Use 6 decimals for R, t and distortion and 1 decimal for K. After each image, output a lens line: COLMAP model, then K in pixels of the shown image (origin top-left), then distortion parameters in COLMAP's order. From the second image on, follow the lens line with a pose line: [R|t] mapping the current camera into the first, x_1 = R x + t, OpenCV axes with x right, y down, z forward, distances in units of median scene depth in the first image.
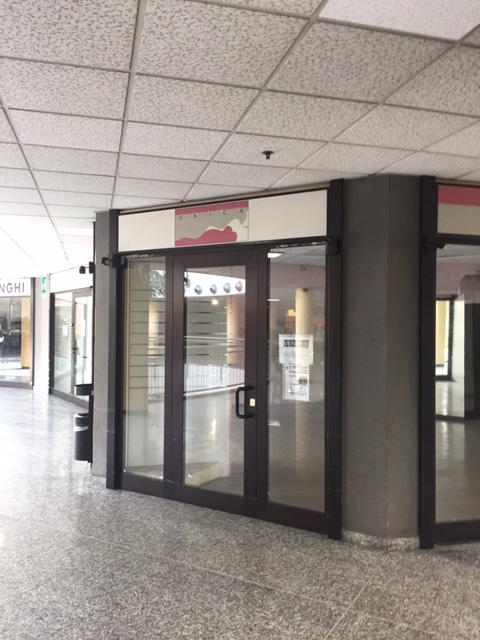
lens RADIAL K [[550.8, 0, 238.7], [0, 550.8, 316.6], [0, 0, 1]] dist [0.032062, -0.050153]
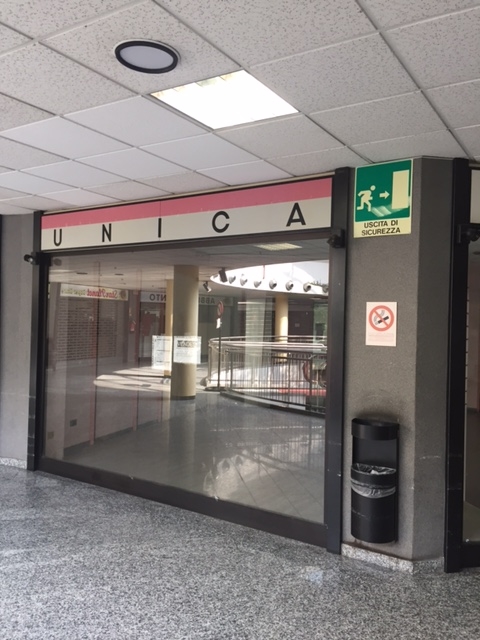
lens RADIAL K [[550.8, 0, 239.1], [0, 550.8, 321.9], [0, 0, 1]] dist [0.032062, -0.050153]
pose [[0.731130, 0.006068, 0.682211, -0.386220], [-0.026366, 0.999465, 0.019367, -0.000728], [-0.681728, -0.032147, 0.730899, 0.300971]]
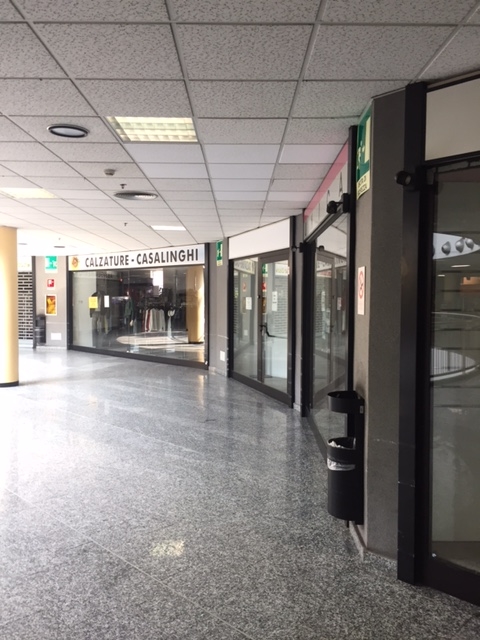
lens RADIAL K [[550.8, 0, 240.6], [0, 550.8, 320.9], [0, 0, 1]] dist [0.032062, -0.050153]
pose [[0.967589, 0.006740, -0.252440, -0.111110], [0.007943, 0.998337, 0.057103, 0.003227], [0.252405, -0.057258, 0.965926, 0.182078]]
